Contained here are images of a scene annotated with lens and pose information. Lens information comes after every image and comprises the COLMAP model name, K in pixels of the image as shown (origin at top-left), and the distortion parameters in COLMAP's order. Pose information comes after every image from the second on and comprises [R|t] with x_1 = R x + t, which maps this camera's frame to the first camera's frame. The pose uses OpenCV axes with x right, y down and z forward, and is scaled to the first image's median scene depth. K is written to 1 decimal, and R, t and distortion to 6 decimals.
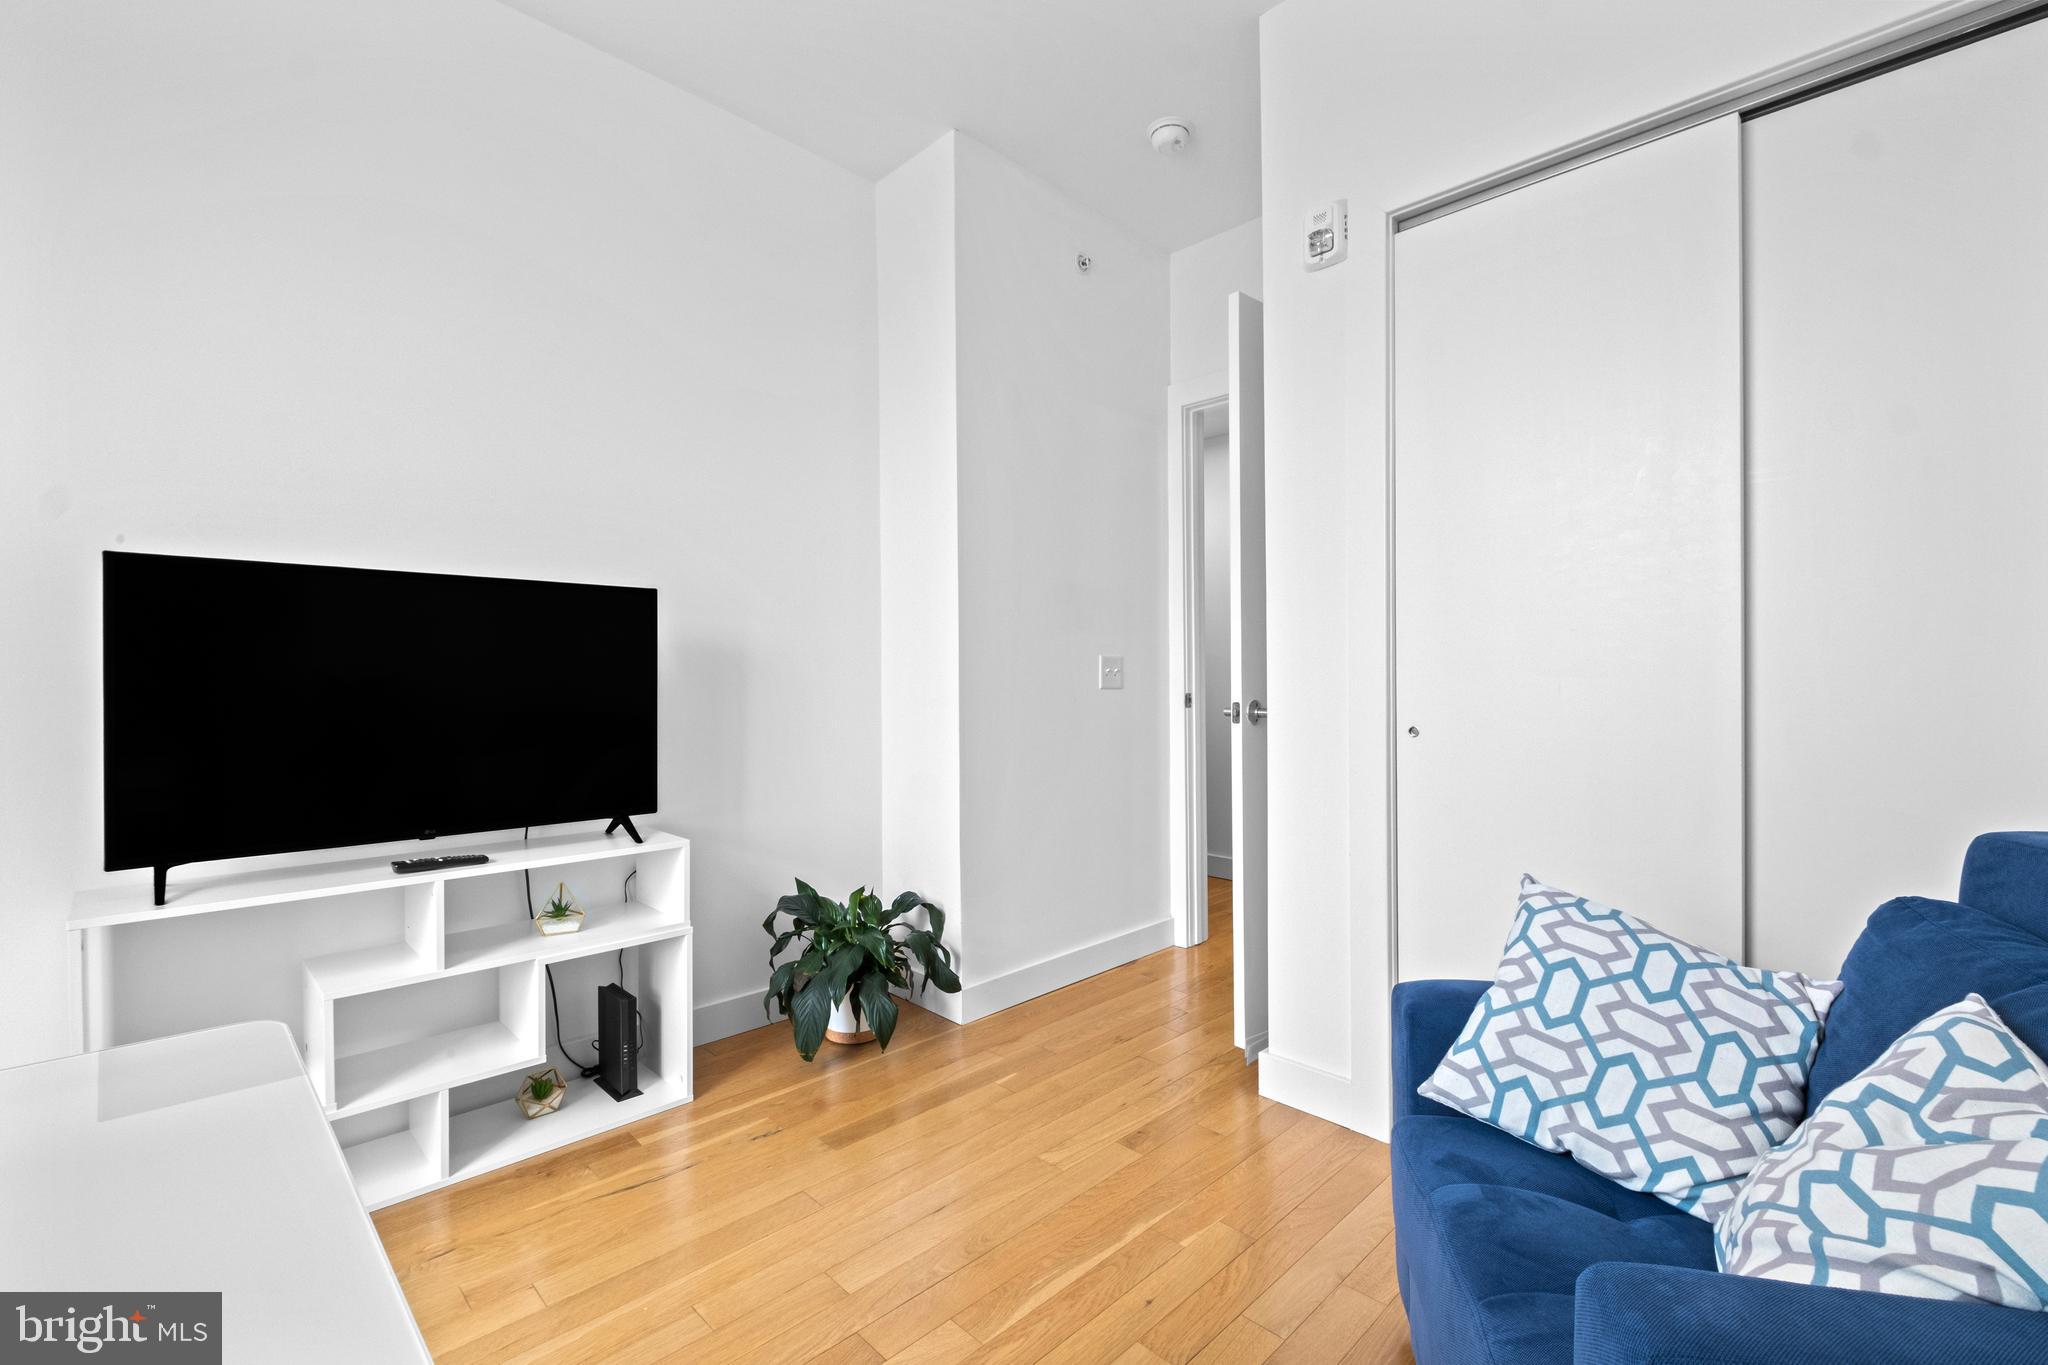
lens RADIAL K [[894.6, 0, 1039.2], [0, 894.6, 676.6], [0, 0, 1]] dist [0.002192, -0.007915]
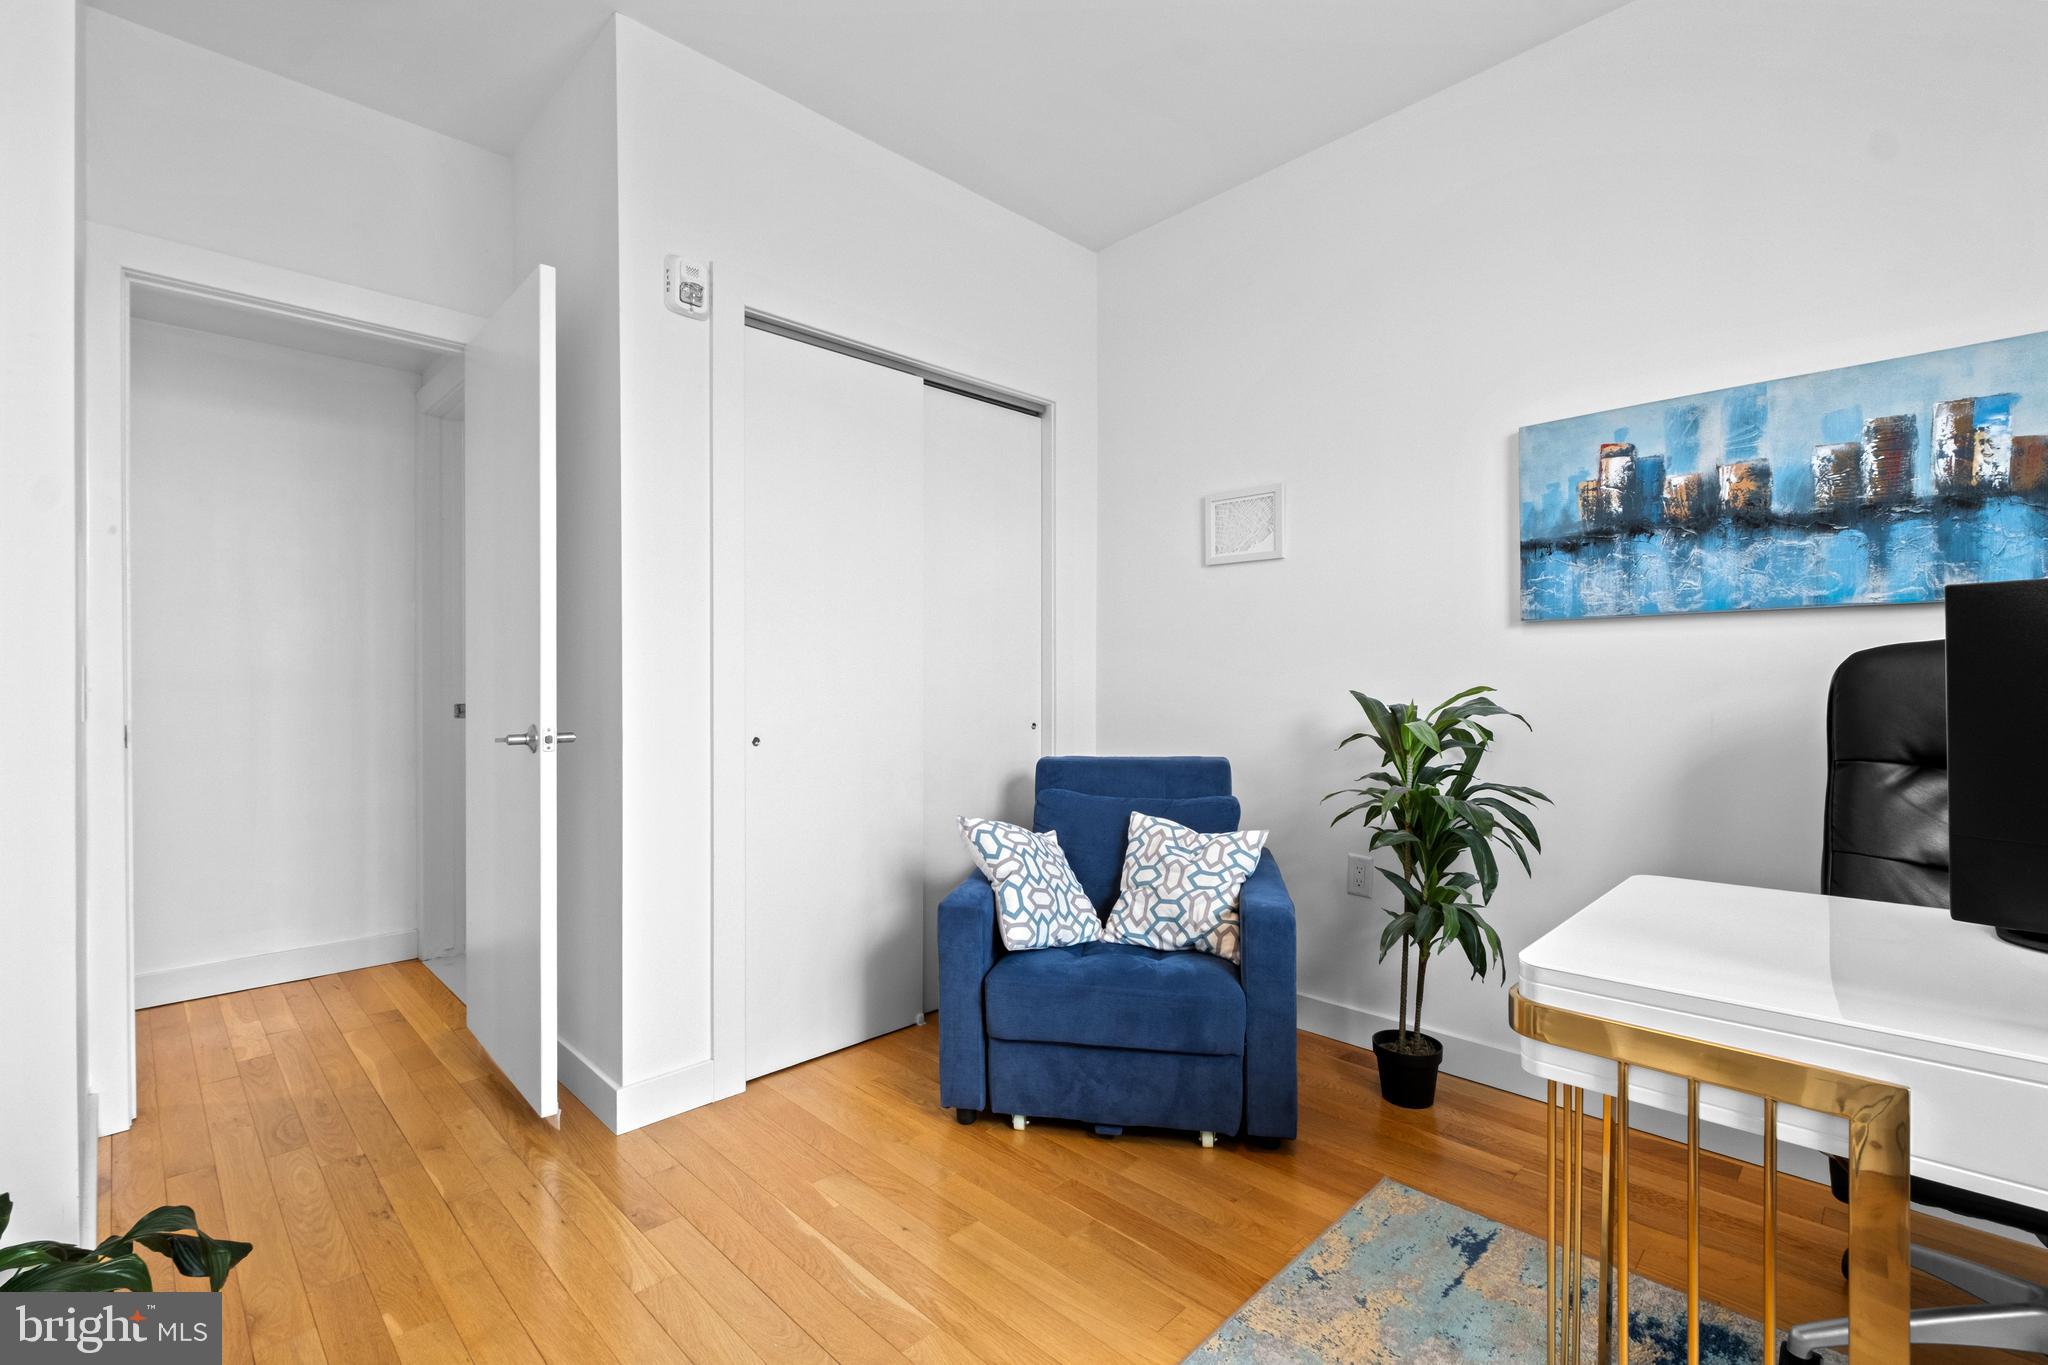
lens RADIAL K [[894.6, 0, 1039.2], [0, 894.6, 676.6], [0, 0, 1]] dist [0.002192, -0.007915]
pose [[-0.002732, 0.010461, 0.999942, -0.970857], [0.004204, 0.999937, -0.010450, -0.014786], [-0.999987, 0.004175, -0.002775, 0.750718]]
